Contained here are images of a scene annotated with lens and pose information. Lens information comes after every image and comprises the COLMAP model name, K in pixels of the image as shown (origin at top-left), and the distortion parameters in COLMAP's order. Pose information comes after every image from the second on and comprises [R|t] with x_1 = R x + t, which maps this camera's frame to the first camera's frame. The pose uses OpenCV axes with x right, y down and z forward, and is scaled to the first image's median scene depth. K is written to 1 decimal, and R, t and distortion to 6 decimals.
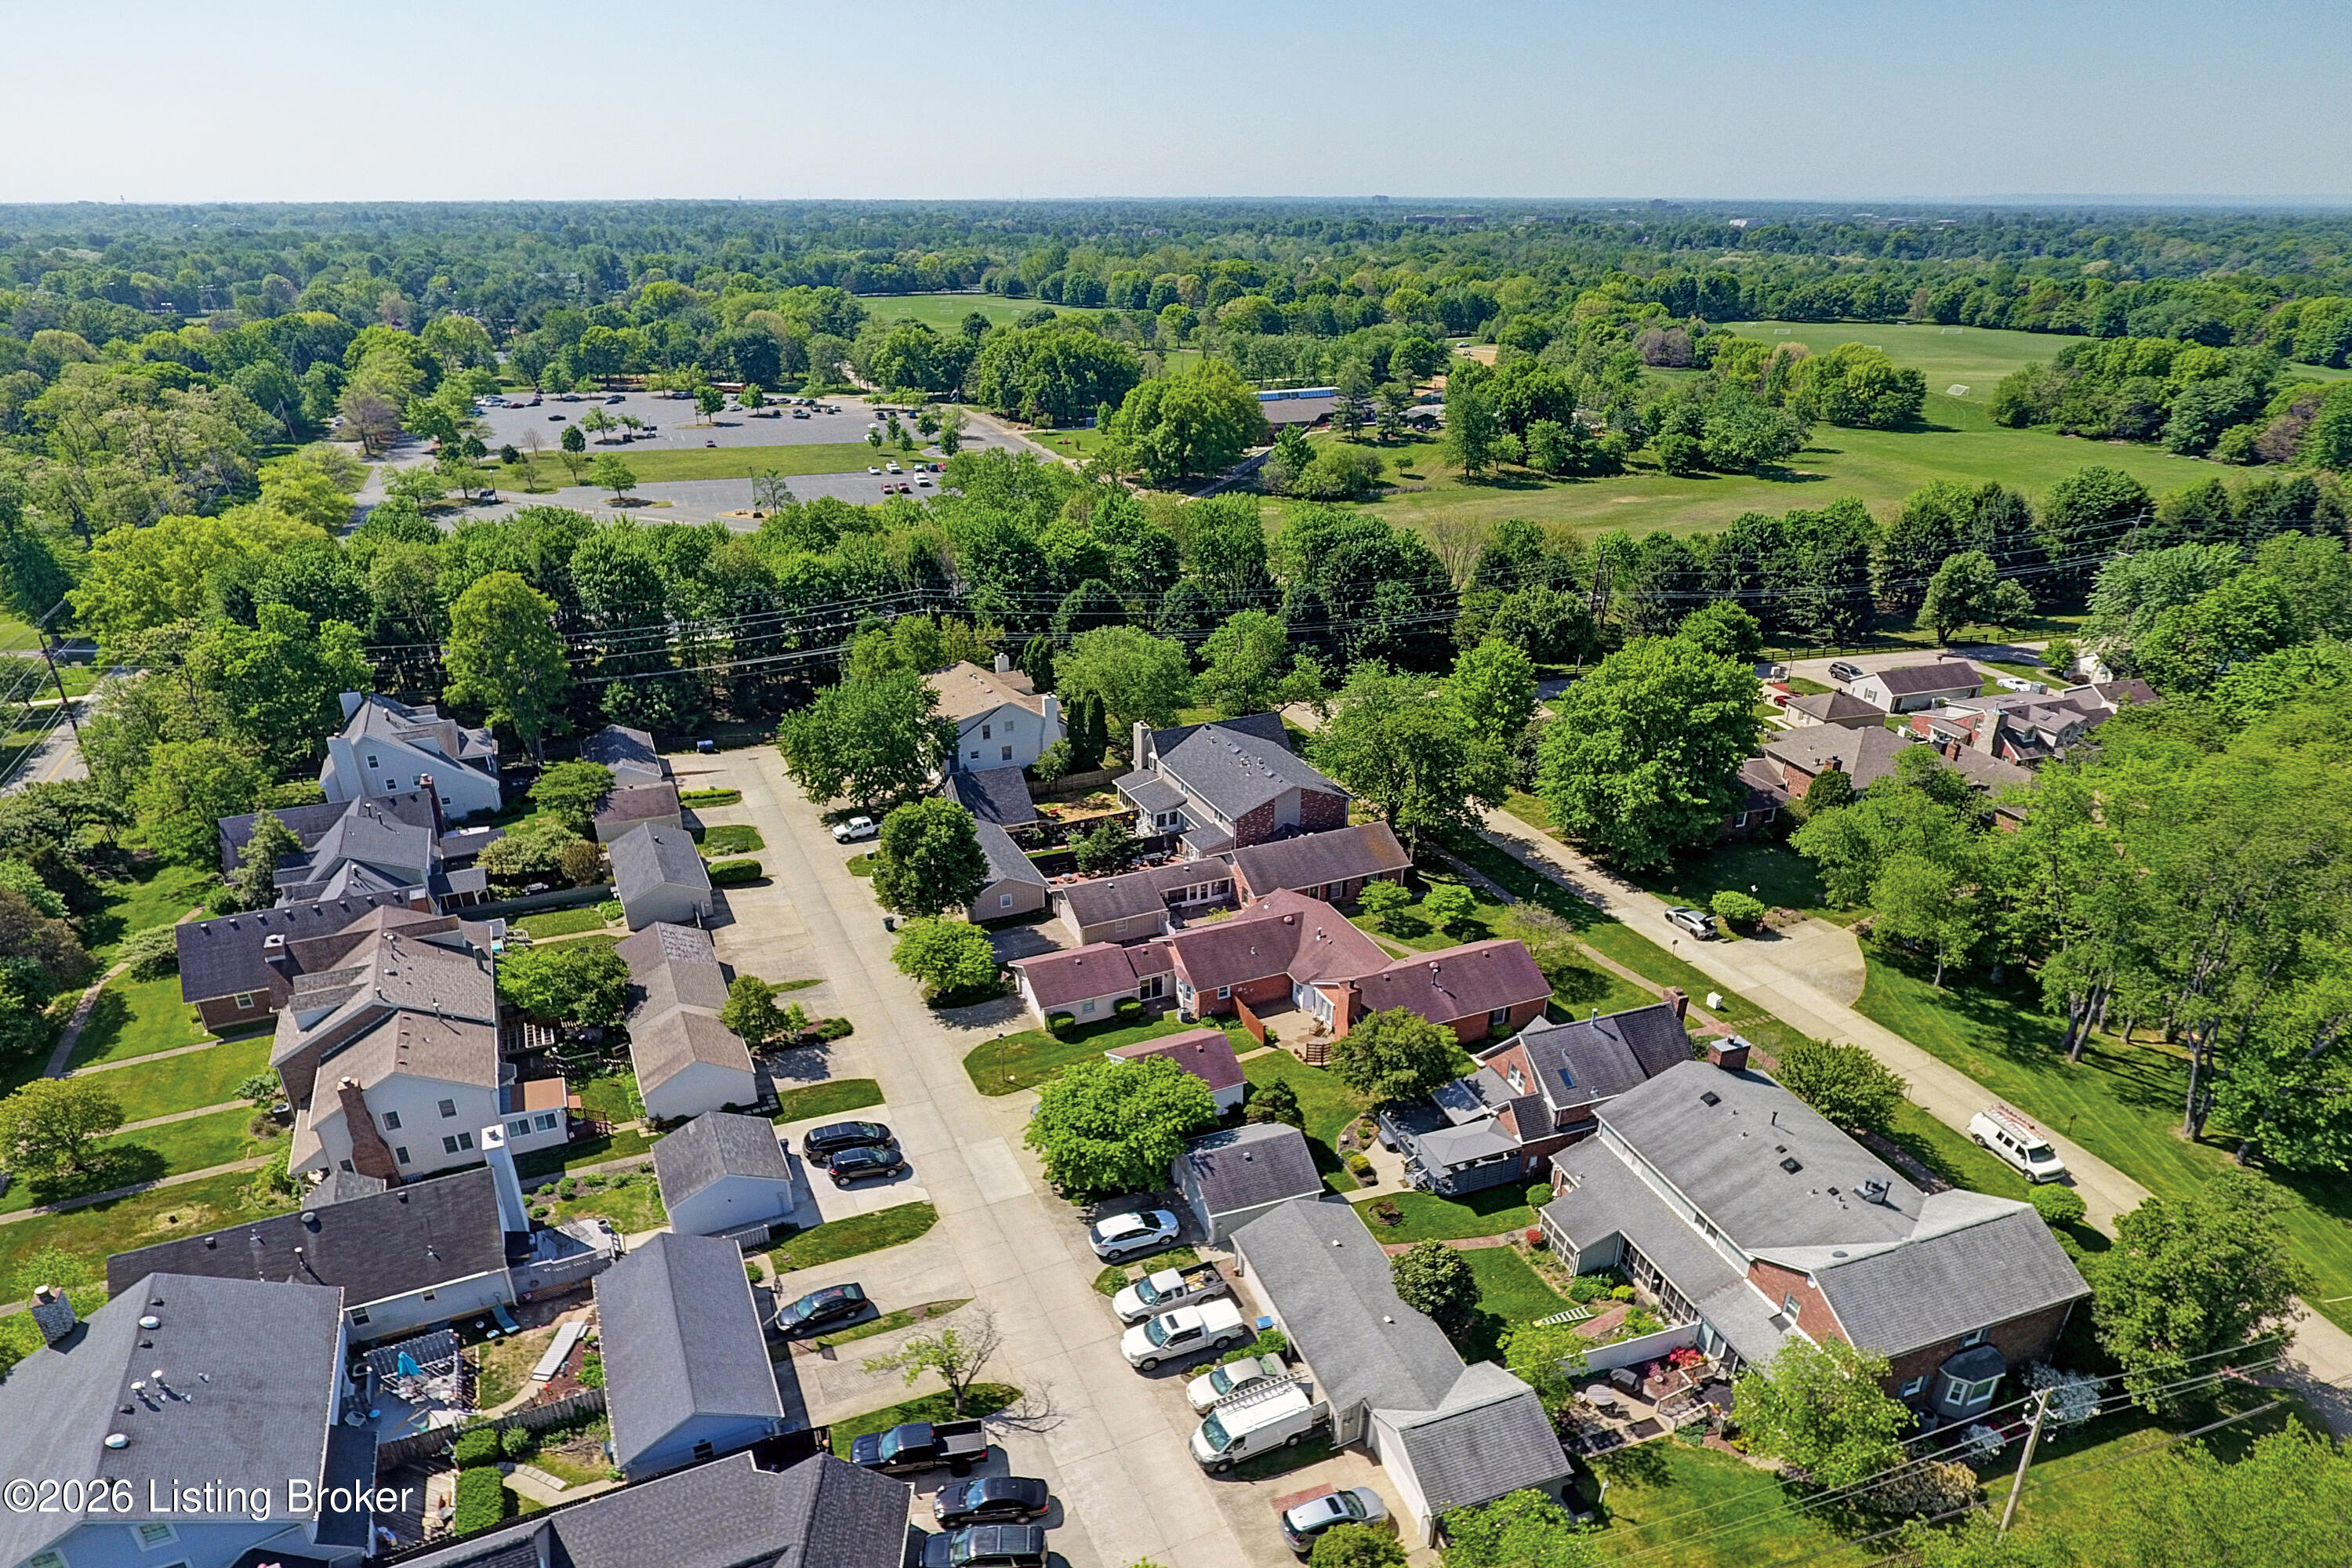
lens RADIAL K [[1433.7, 0, 1179.3], [0, 1433.7, 895.7], [0, 0, 1]] dist [-0.002922, -0.000219]
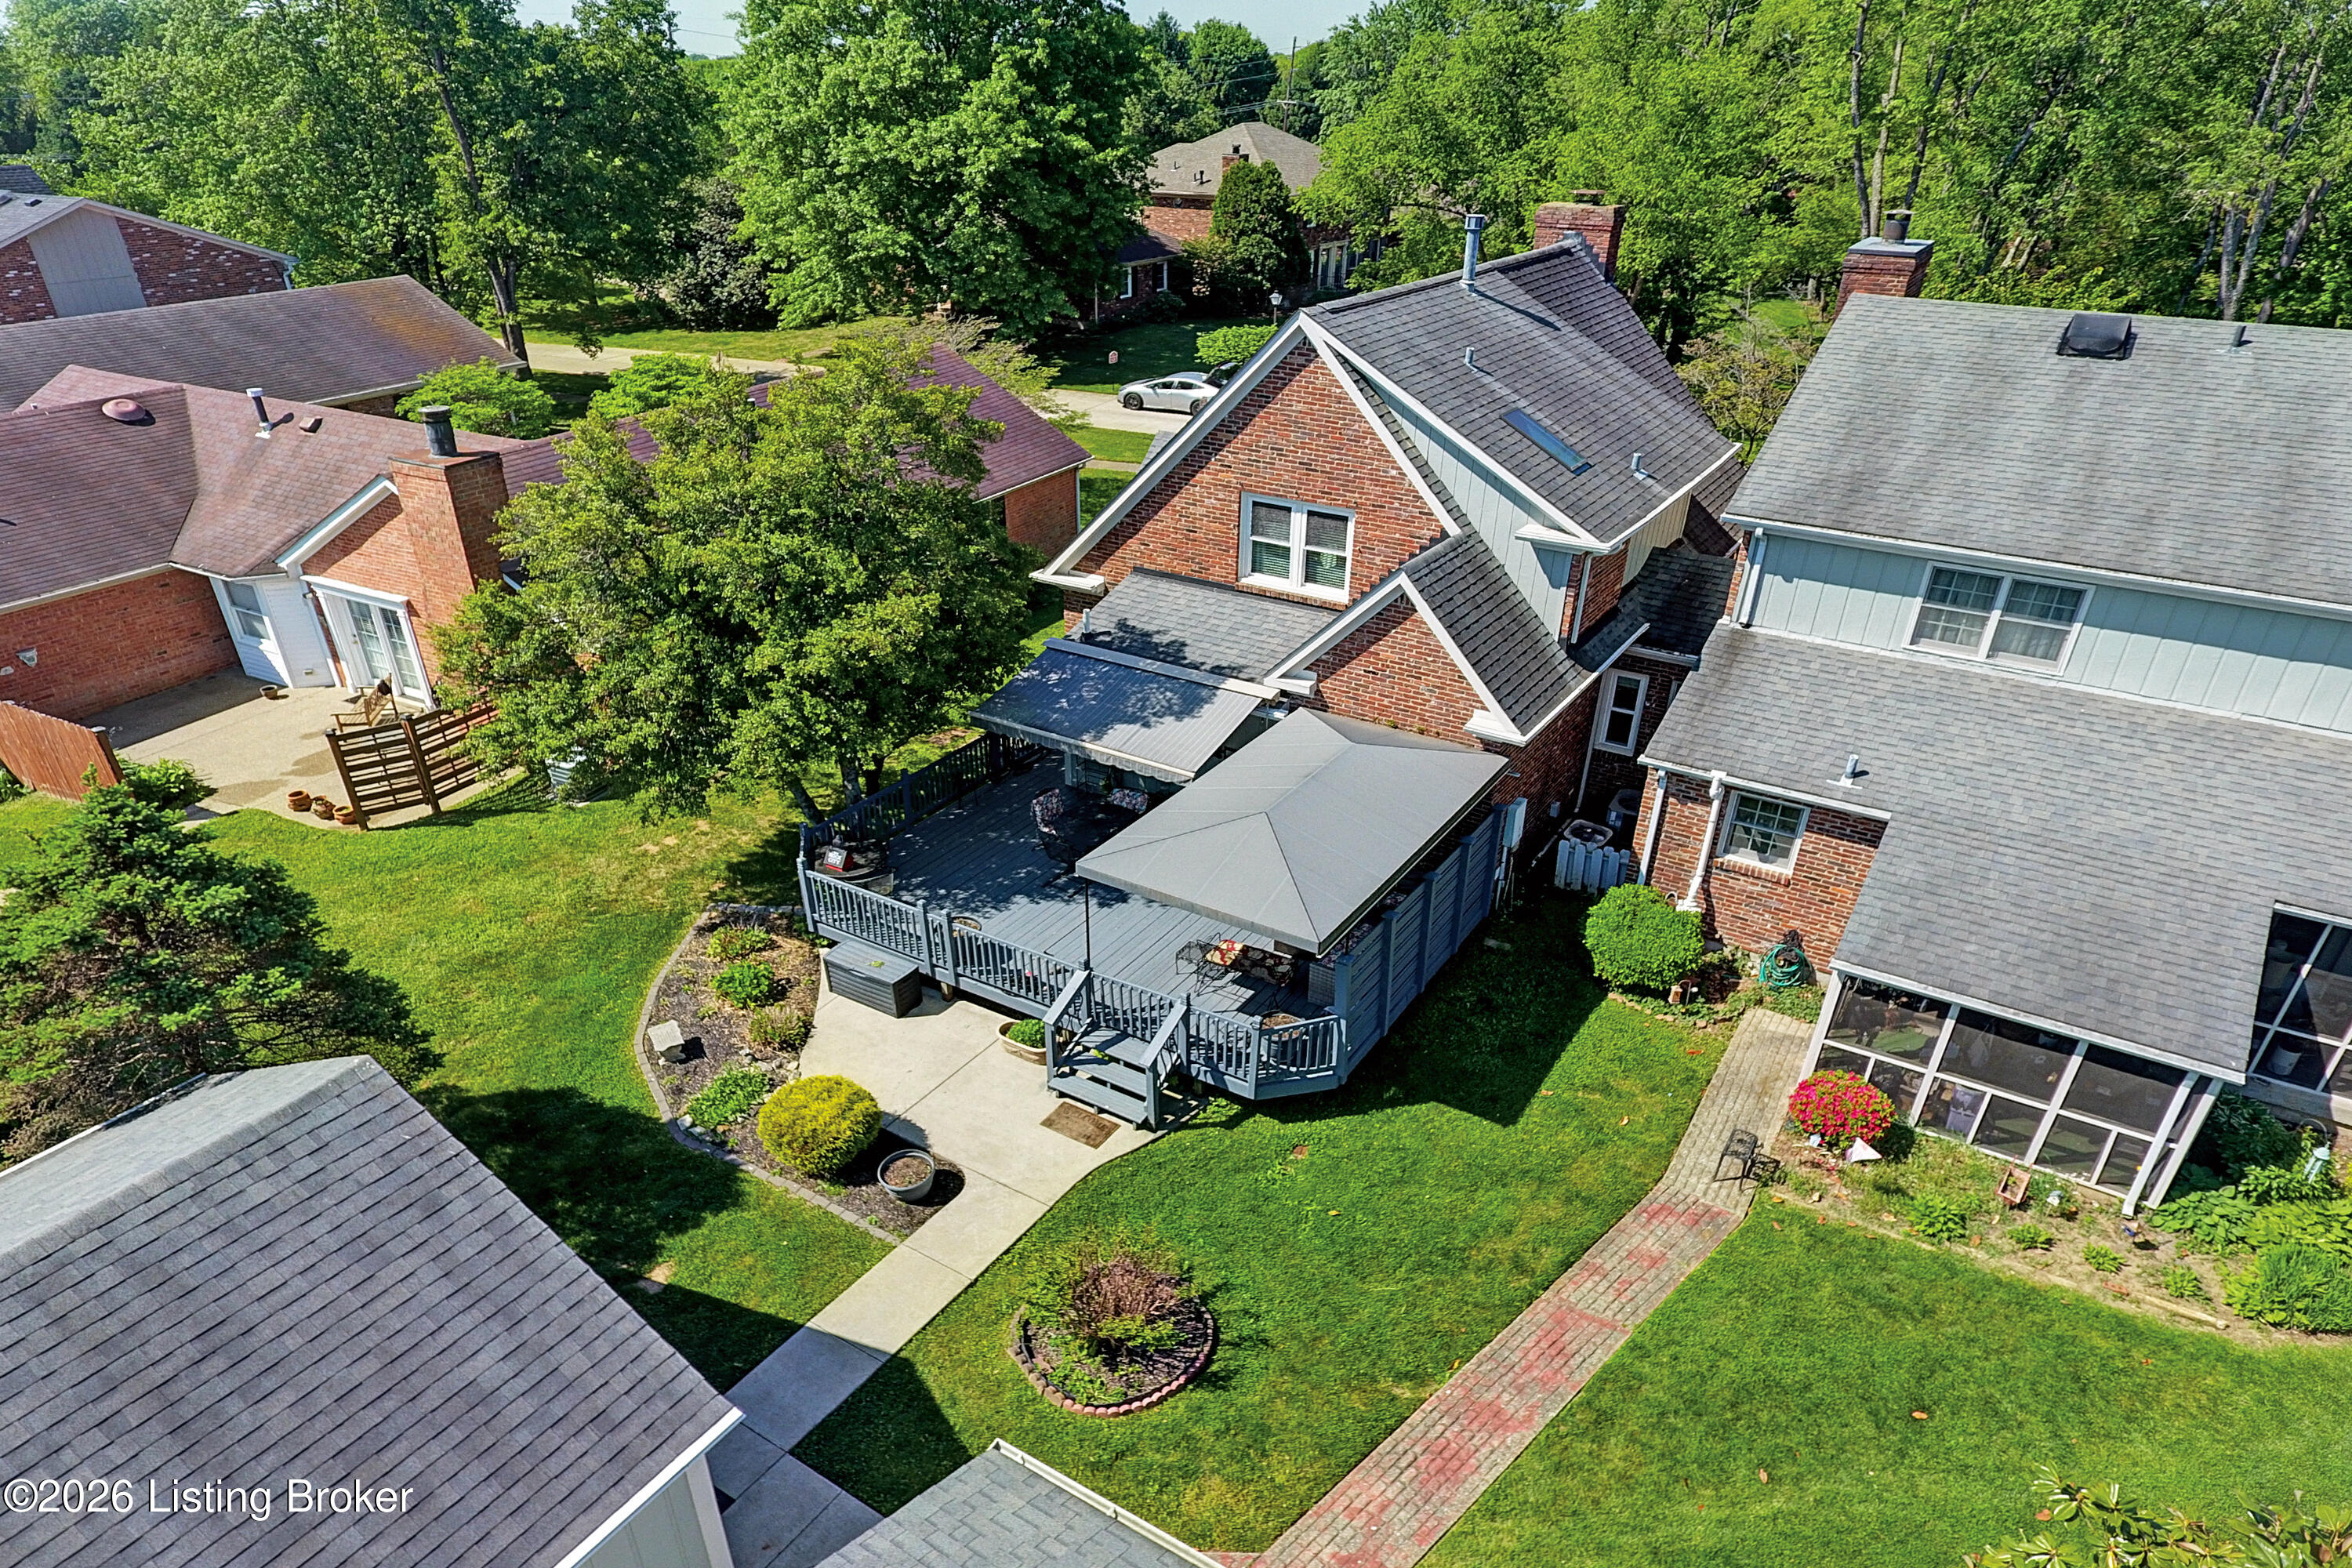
lens RADIAL K [[1393.2, 0, 1209.7], [0, 1393.2, 971.4], [0, 0, 1]] dist [-0.004814, 0.002610]
pose [[0.779823, -0.330925, 0.531381, 0.046704], [0.264642, 0.943542, 0.199232, 0.089538], [-0.567311, -0.014740, 0.823372, 0.504308]]
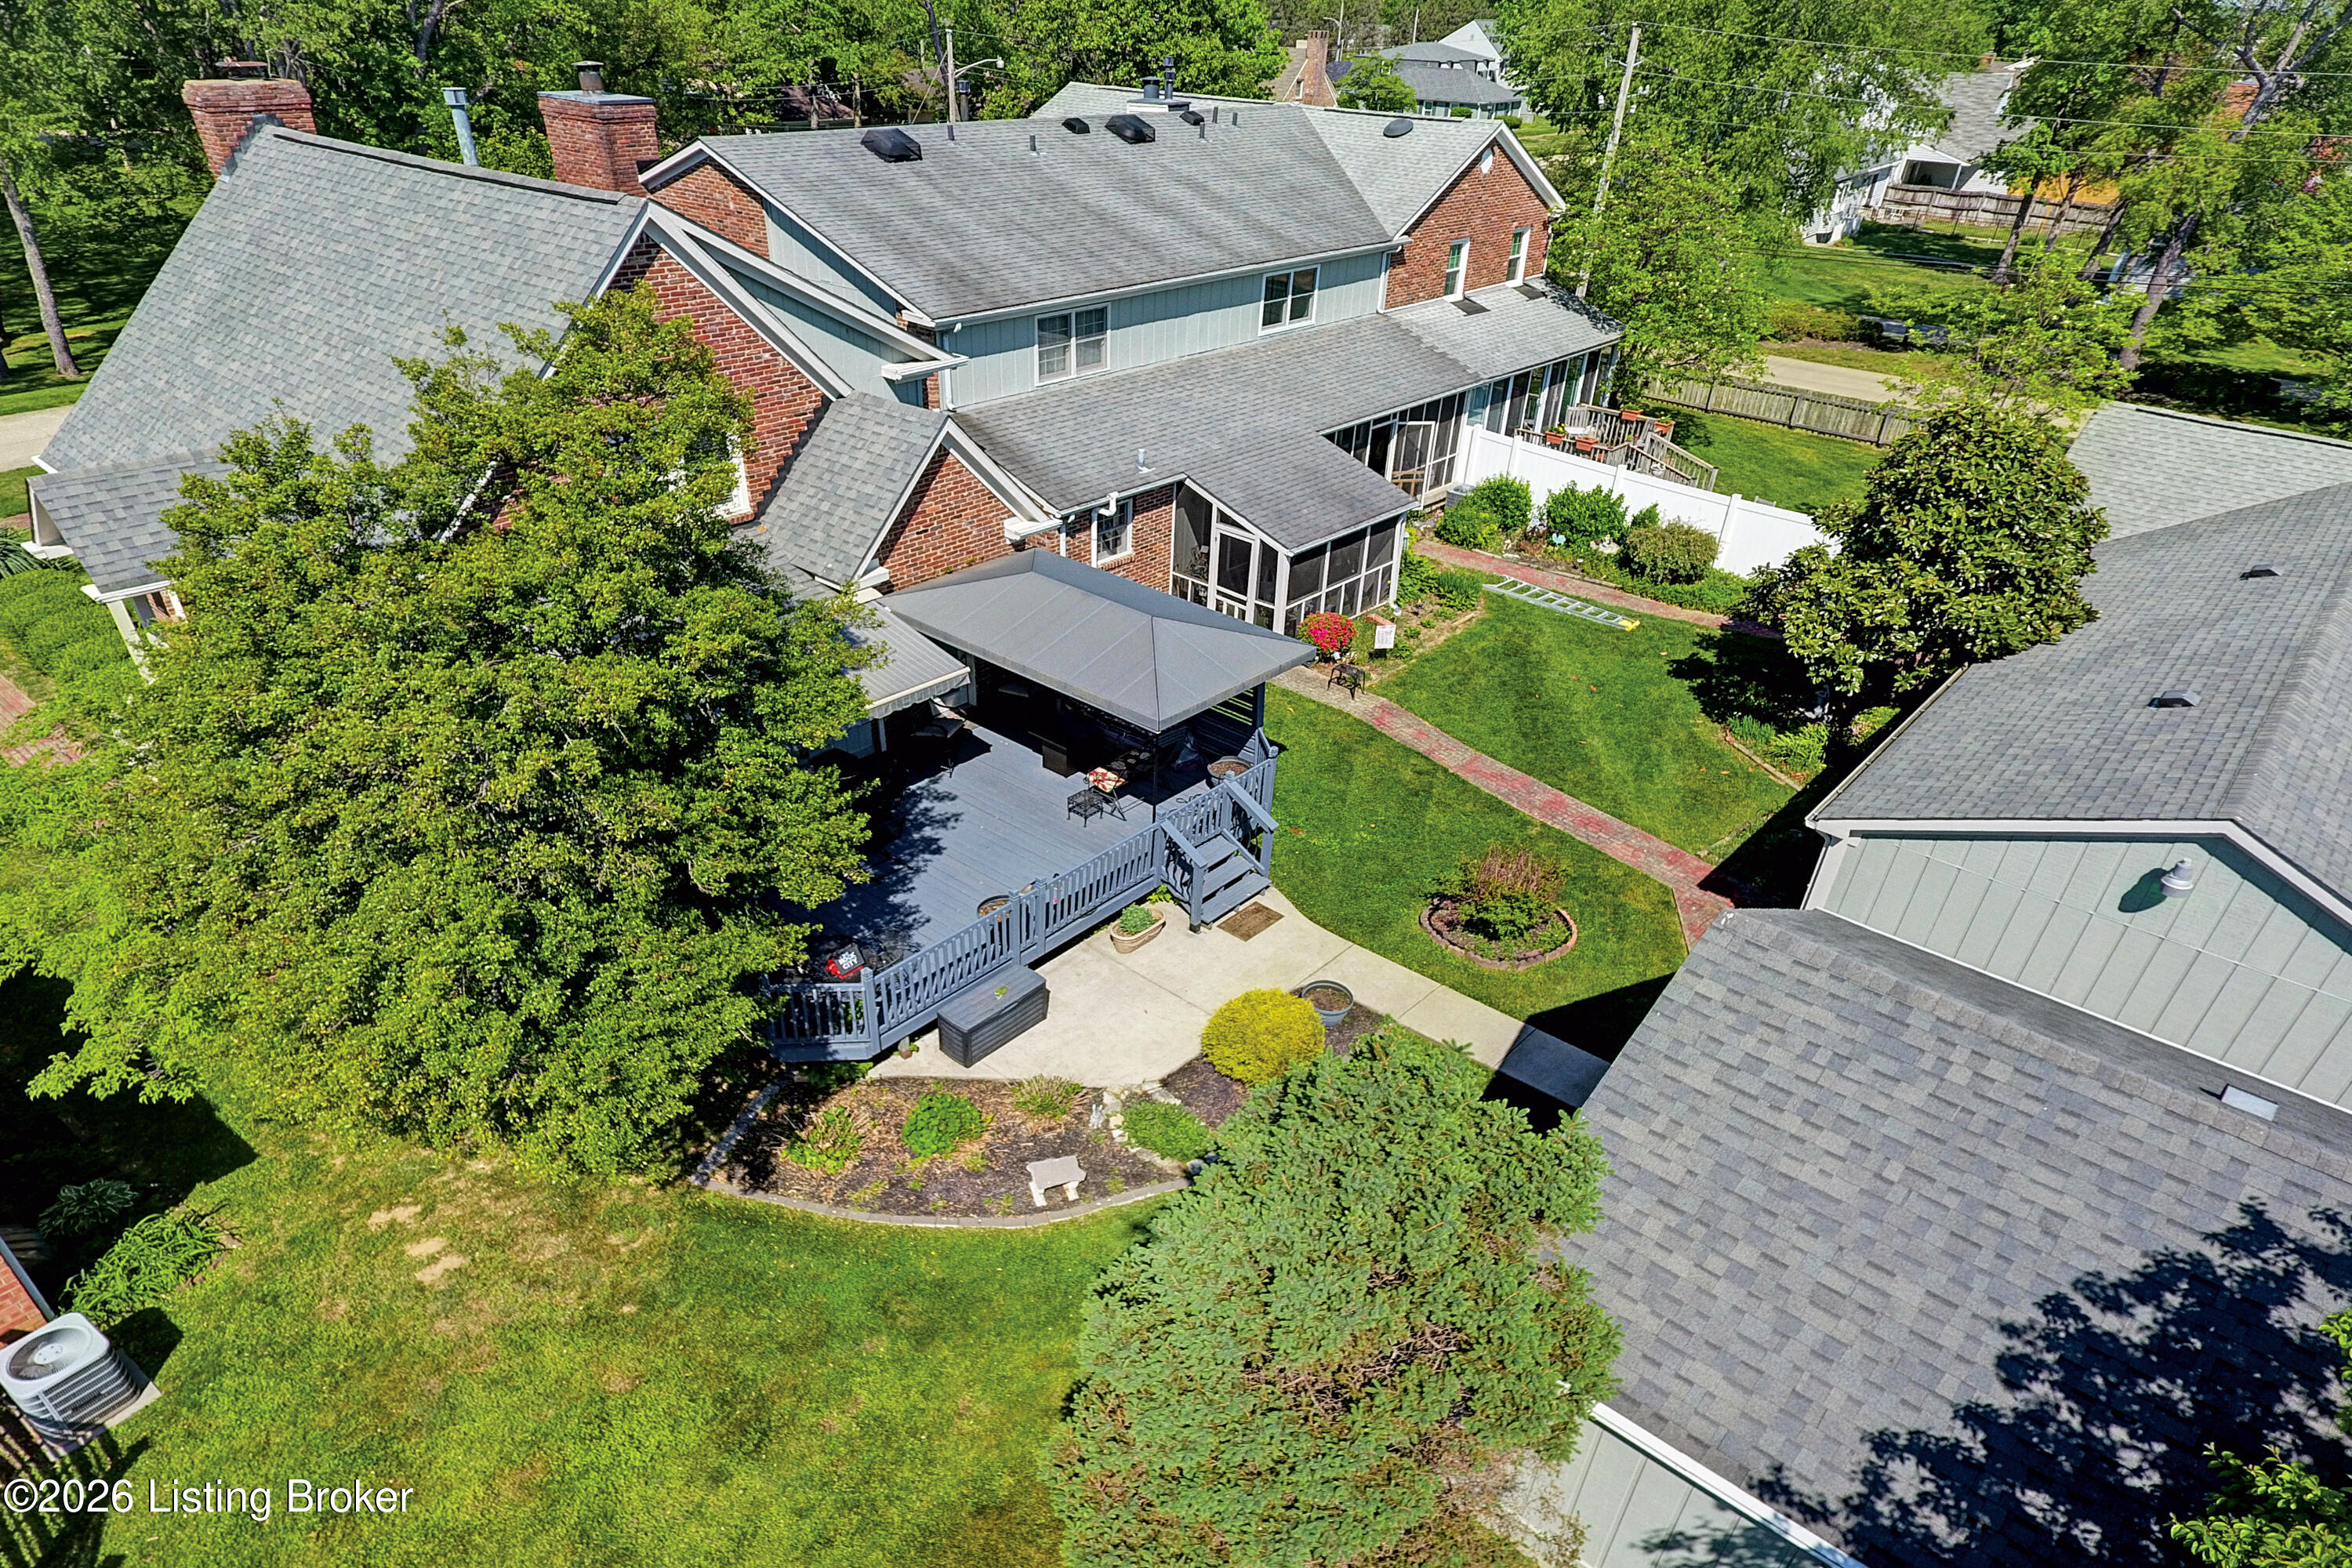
lens RADIAL K [[1318.3, 0, 1189.6], [0, 1318.3, 971.9], [0, 0, 1]] dist [-0.002968, 0.000172]
pose [[-0.489325, -0.529613, 0.692872, 0.010579], [0.361510, 0.599830, 0.713803, 0.035366], [-0.793645, 0.599761, -0.102051, 0.622937]]
